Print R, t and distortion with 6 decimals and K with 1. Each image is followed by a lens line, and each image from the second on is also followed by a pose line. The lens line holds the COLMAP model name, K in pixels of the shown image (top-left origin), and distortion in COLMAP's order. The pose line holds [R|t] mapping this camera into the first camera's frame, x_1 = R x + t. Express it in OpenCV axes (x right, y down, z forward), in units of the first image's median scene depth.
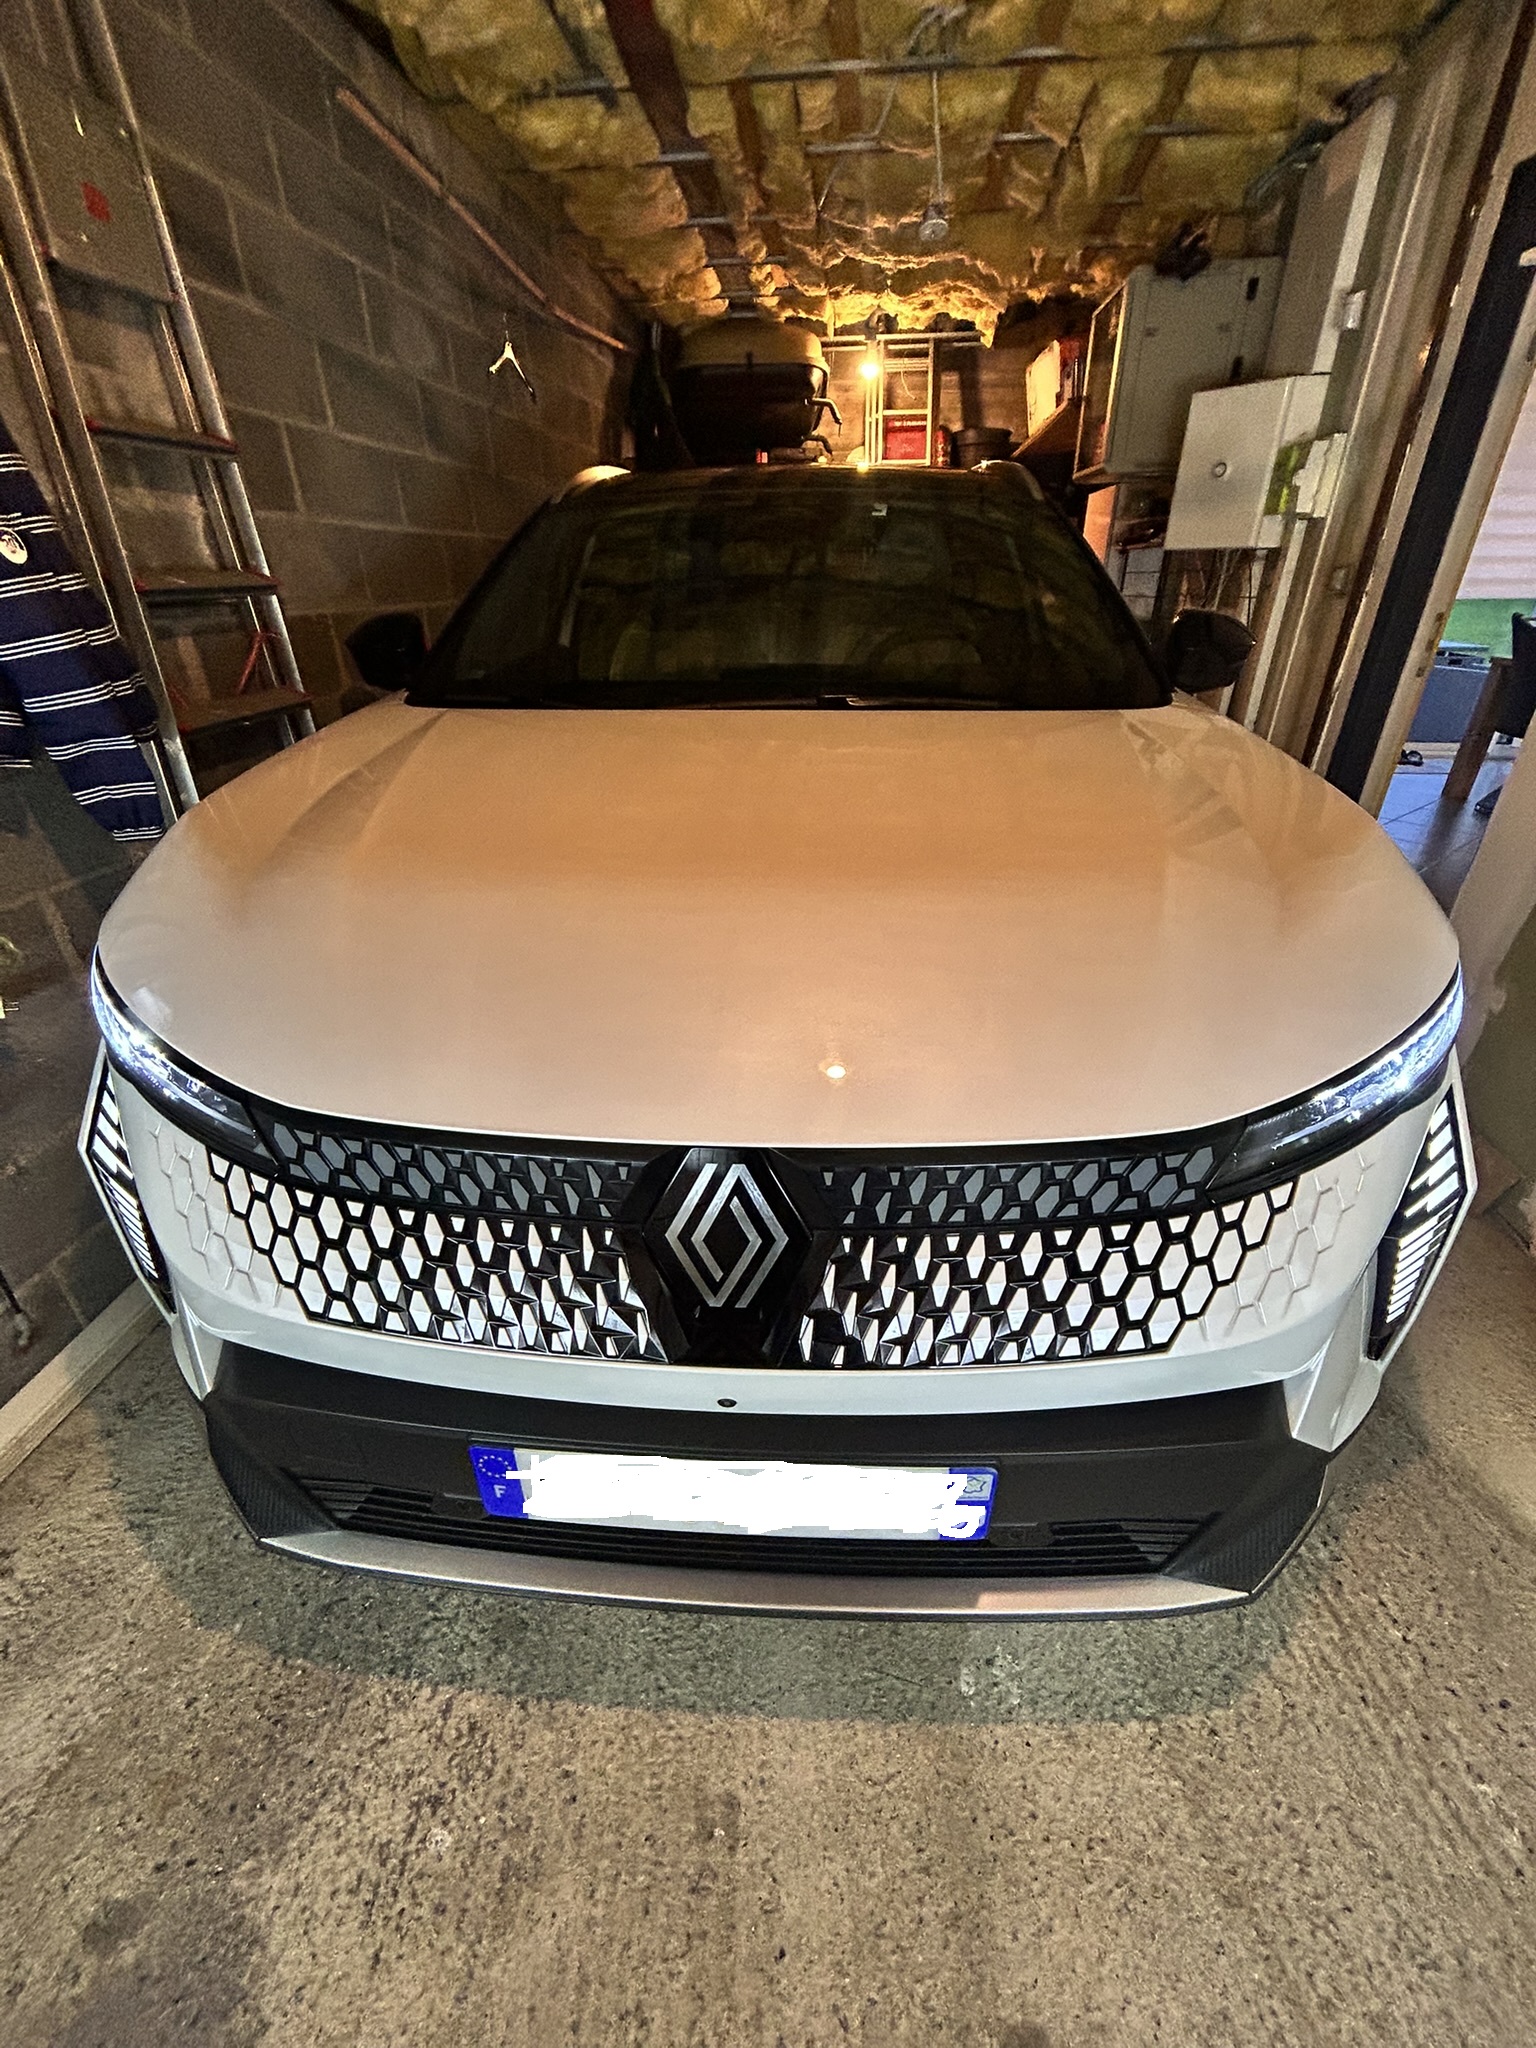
lens RADIAL K [[825.4, 0, 770.8], [0, 825.4, 1026.2], [0, 0, 1]] dist [-0.000011, -0.000147]
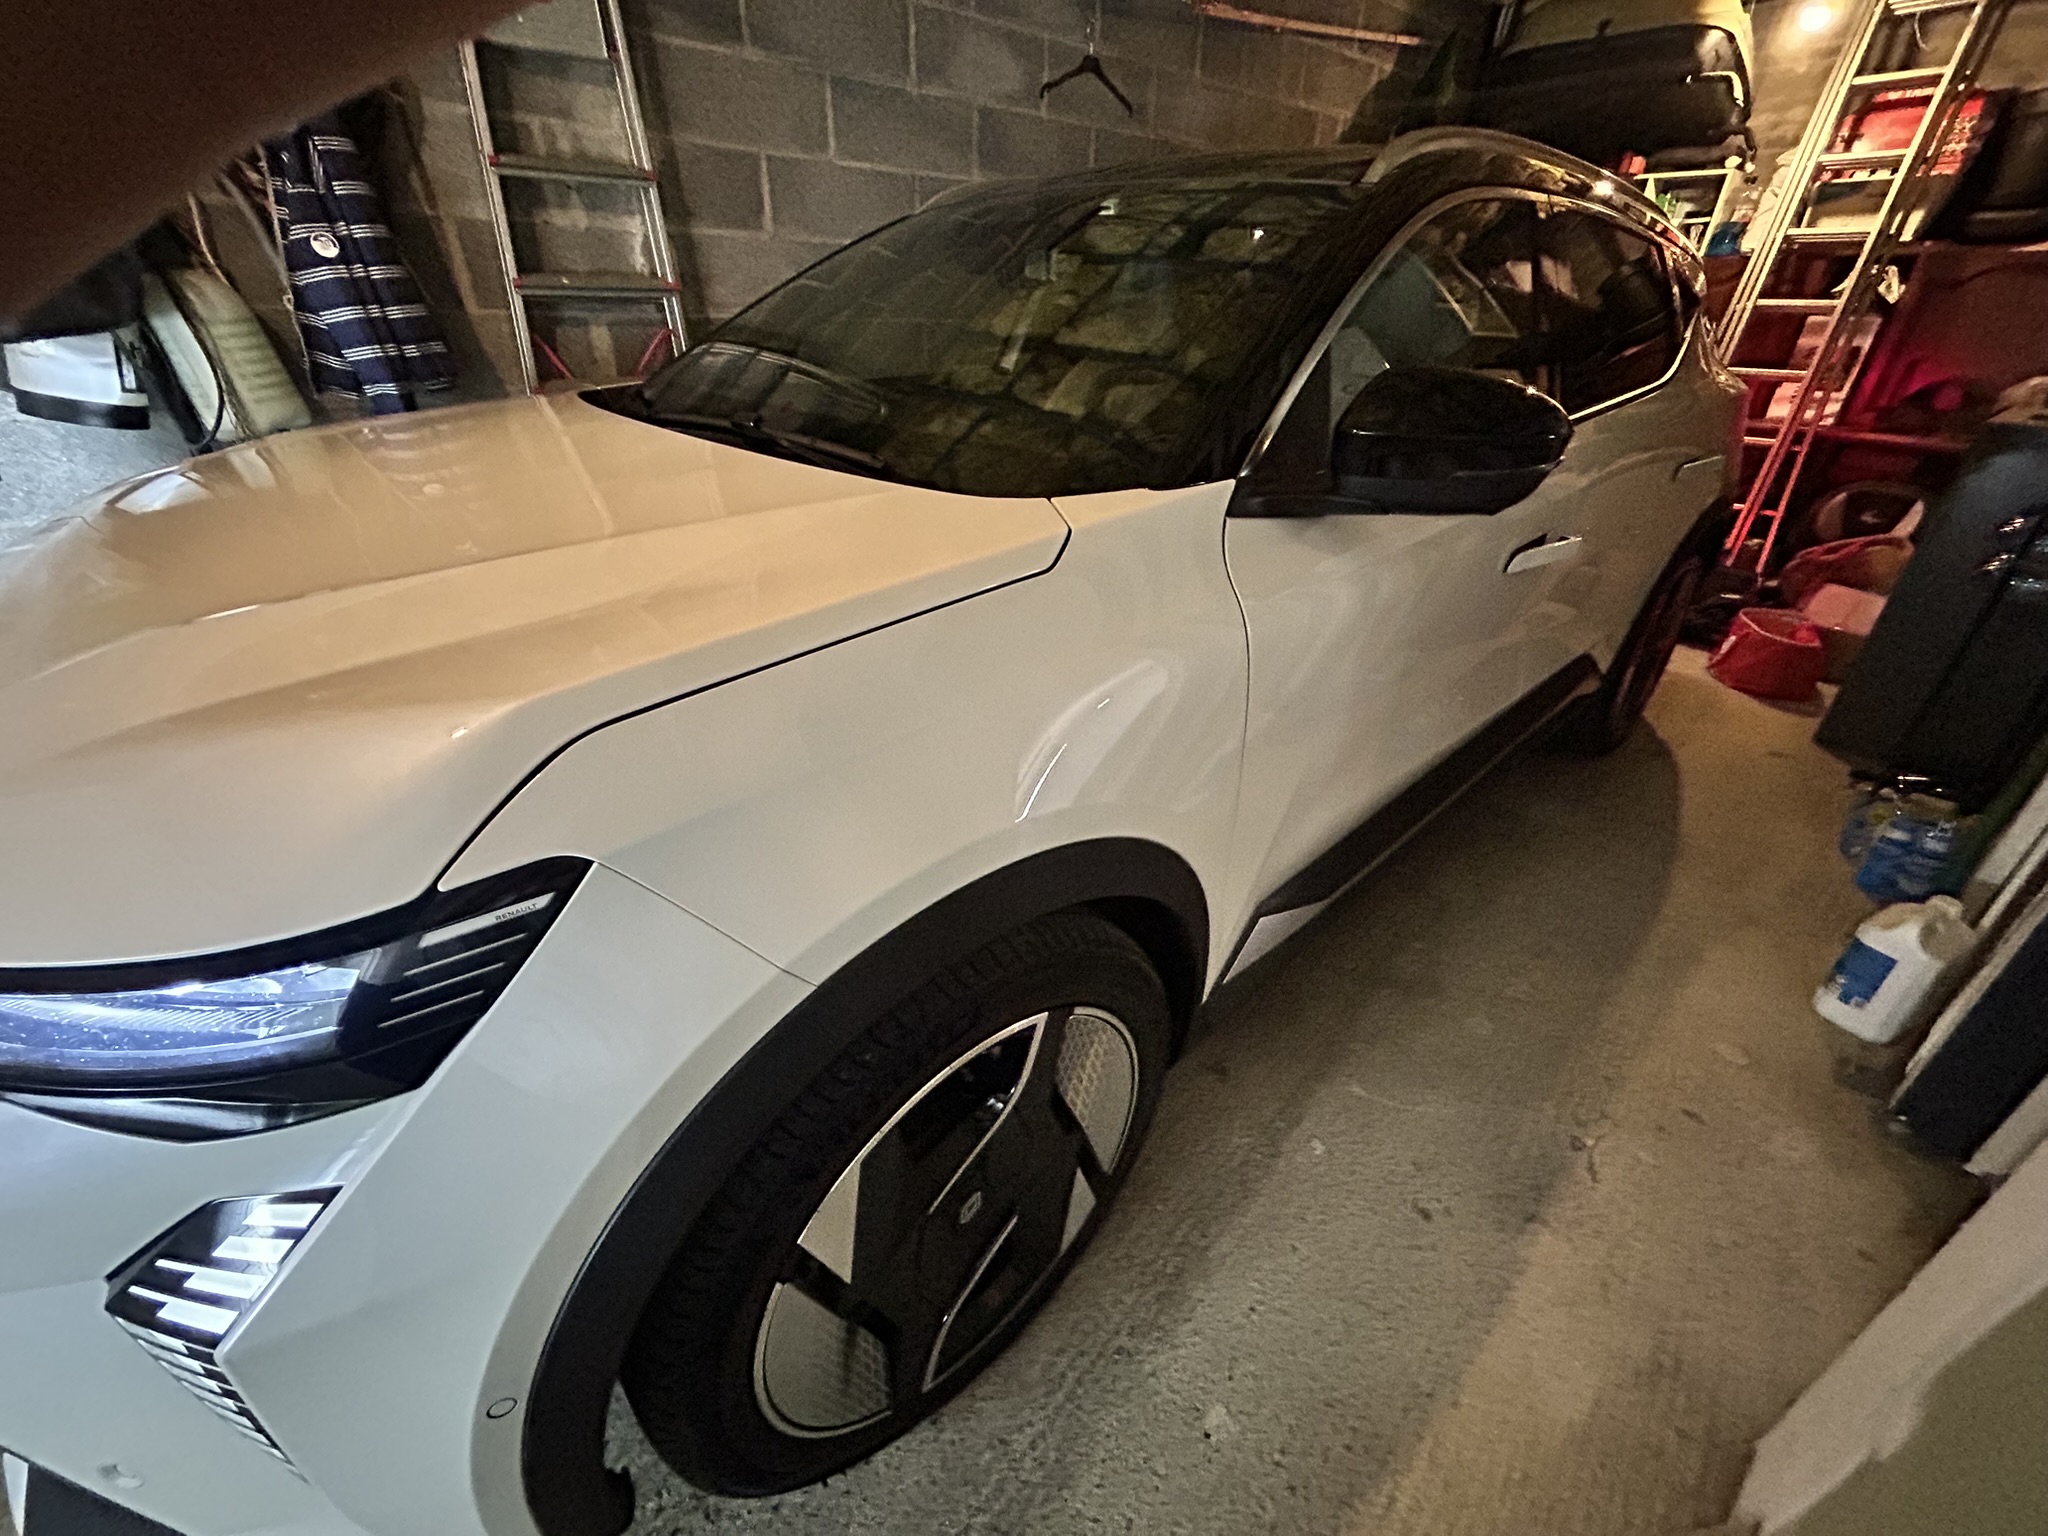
lens RADIAL K [[822.4, 0, 1021.6], [0, 822.4, 767.9], [0, 0, 1]] dist [0.001703, -0.000660]
pose [[0.712300, 0.366138, -0.598809, 0.767908], [-0.365836, 0.921774, 0.128442, -0.235069], [0.598994, 0.127577, 0.790526, 0.452647]]
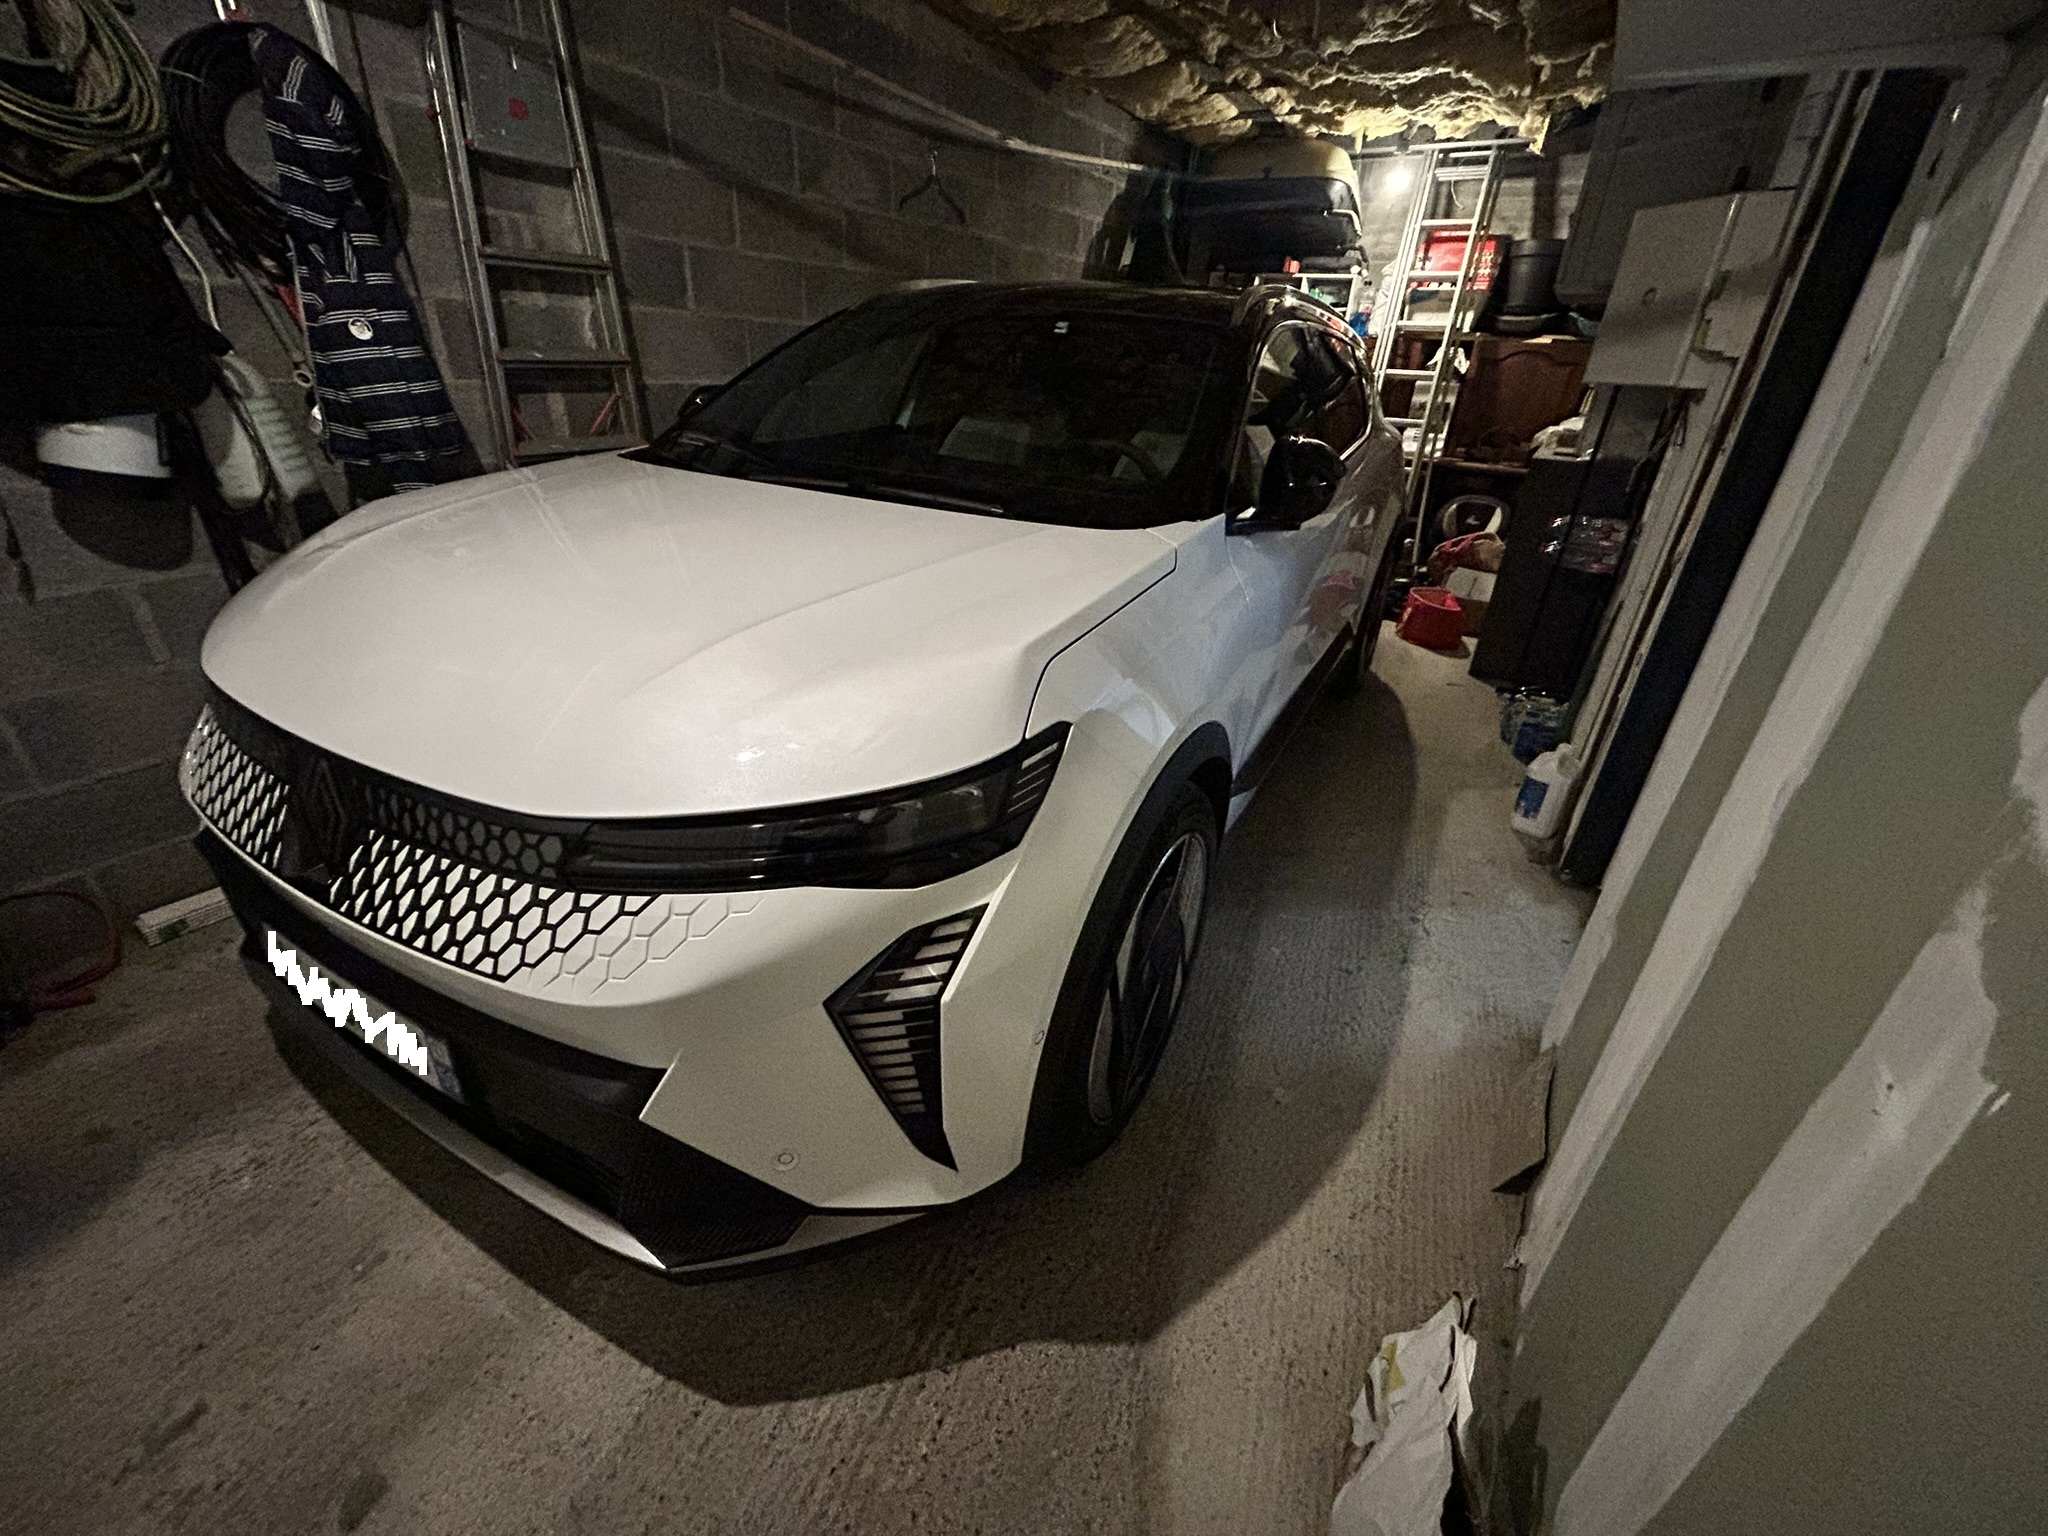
lens RADIAL K [[822.4, 0, 1021.6], [0, 822.4, 767.9], [0, 0, 1]] dist [0.001703, -0.000660]
pose [[0.896825, 0.243022, -0.369656, 0.673952], [-0.259531, 0.965721, 0.005242, -0.061795], [0.358259, 0.091236, 0.929154, 0.028035]]
